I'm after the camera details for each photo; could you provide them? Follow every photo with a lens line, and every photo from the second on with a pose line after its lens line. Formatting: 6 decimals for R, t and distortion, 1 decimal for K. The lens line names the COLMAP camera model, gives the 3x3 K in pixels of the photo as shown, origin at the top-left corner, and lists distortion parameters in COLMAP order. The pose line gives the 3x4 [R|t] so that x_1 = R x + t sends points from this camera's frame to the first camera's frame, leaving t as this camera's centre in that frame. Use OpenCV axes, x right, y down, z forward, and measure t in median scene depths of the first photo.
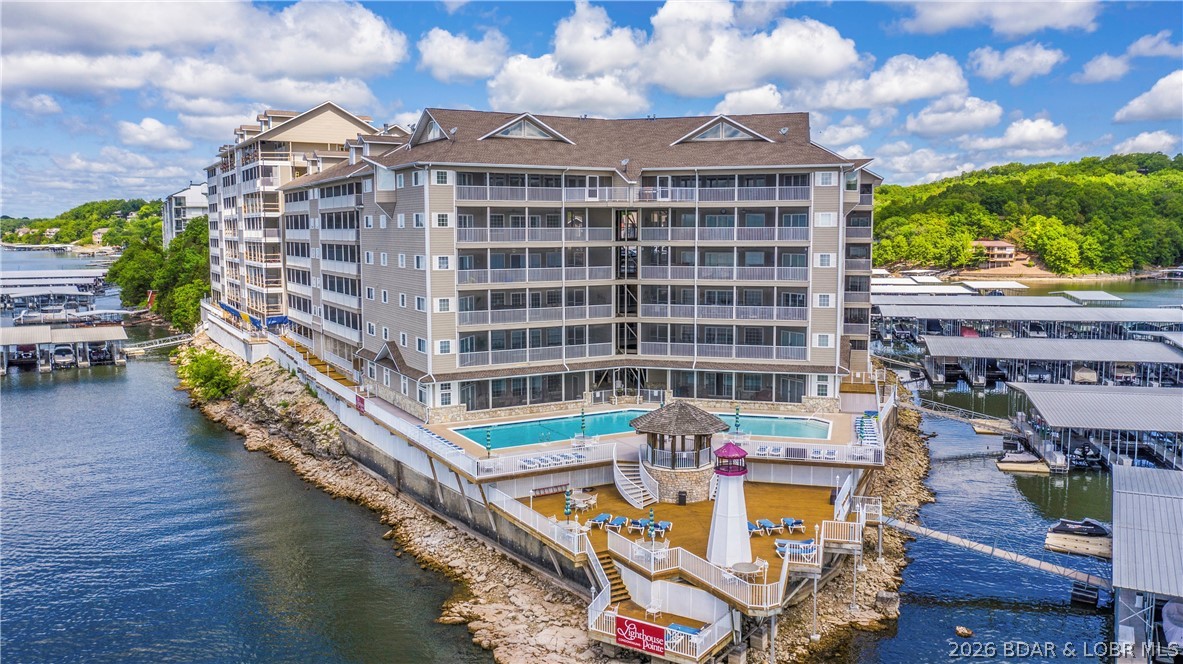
lens RADIAL K [[931.0, 0, 587.6], [0, 931.0, 336.0], [0, 0, 1]] dist [-0.017453, 0.011829]
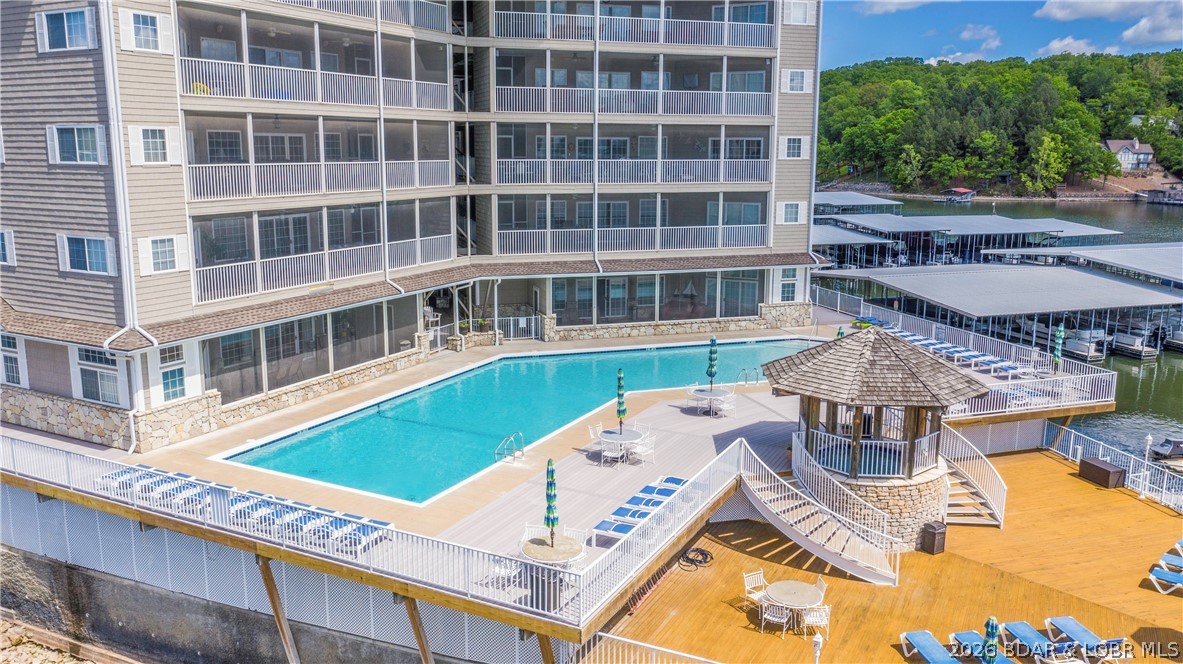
lens RADIAL K [[931.0, 0, 591.8], [0, 931.0, 330.4], [0, 0, 1]] dist [-0.017453, 0.011829]
pose [[0.829817, -0.100423, 0.548926, -0.199080], [0.055645, 0.993662, 0.097666, 0.013979], [-0.555255, -0.050500, 0.830146, 0.514356]]
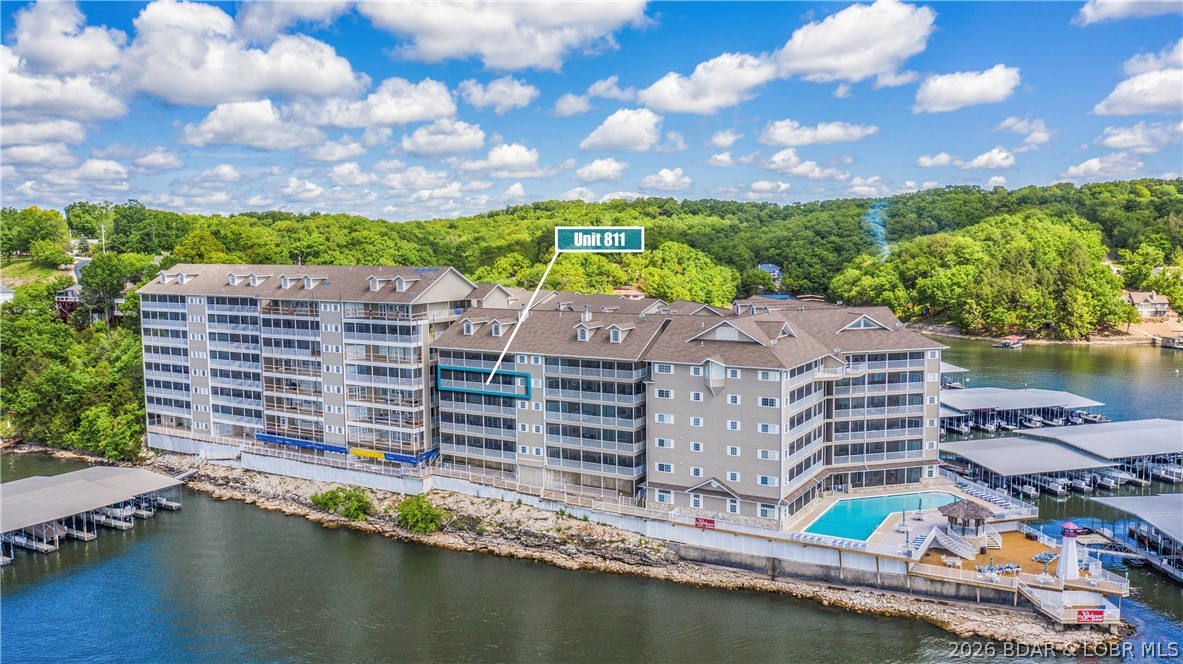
lens RADIAL K [[931.0, 0, 596.4], [0, 931.0, 328.6], [0, 0, 1]] dist [-0.017453, 0.011829]
pose [[0.860609, -0.053069, 0.506495, -1.095934], [0.064743, 0.997887, -0.005453, -0.231946], [-0.505135, 0.037485, 0.862226, -0.189533]]
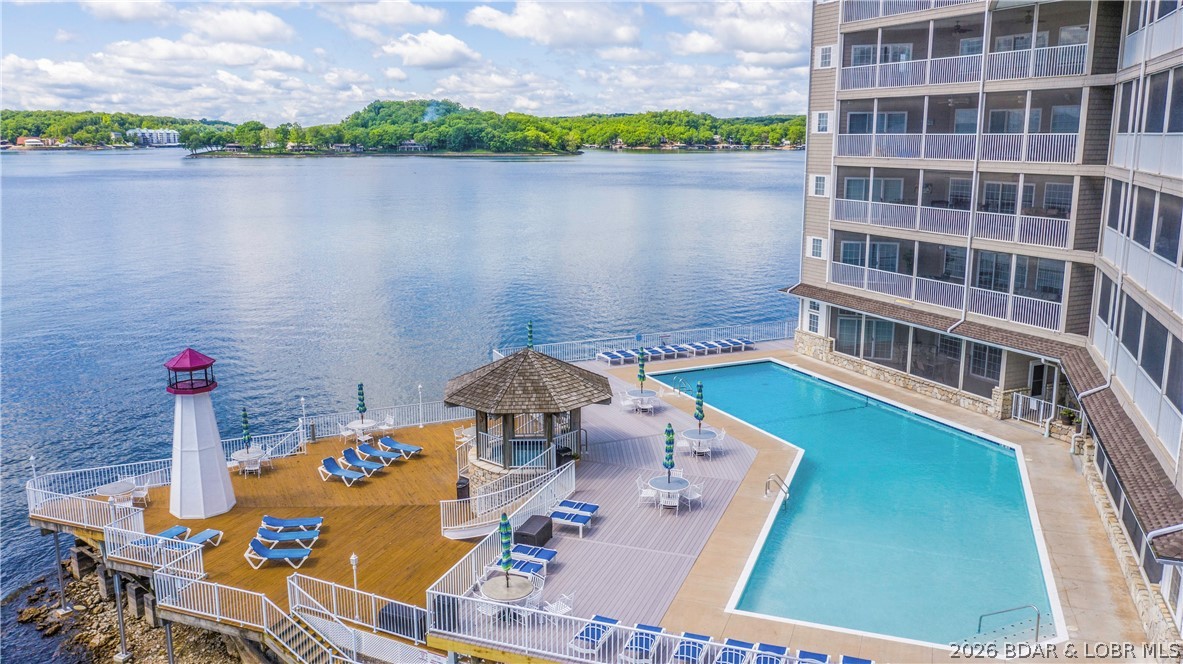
lens RADIAL K [[931.0, 0, 594.2], [0, 931.0, 332.8], [0, 0, 1]] dist [-0.017453, 0.011829]
pose [[-0.072580, 0.207686, -0.975499, 0.484254], [-0.118018, 0.969419, 0.215172, -0.049608], [0.990355, 0.130744, -0.045850, 0.788383]]
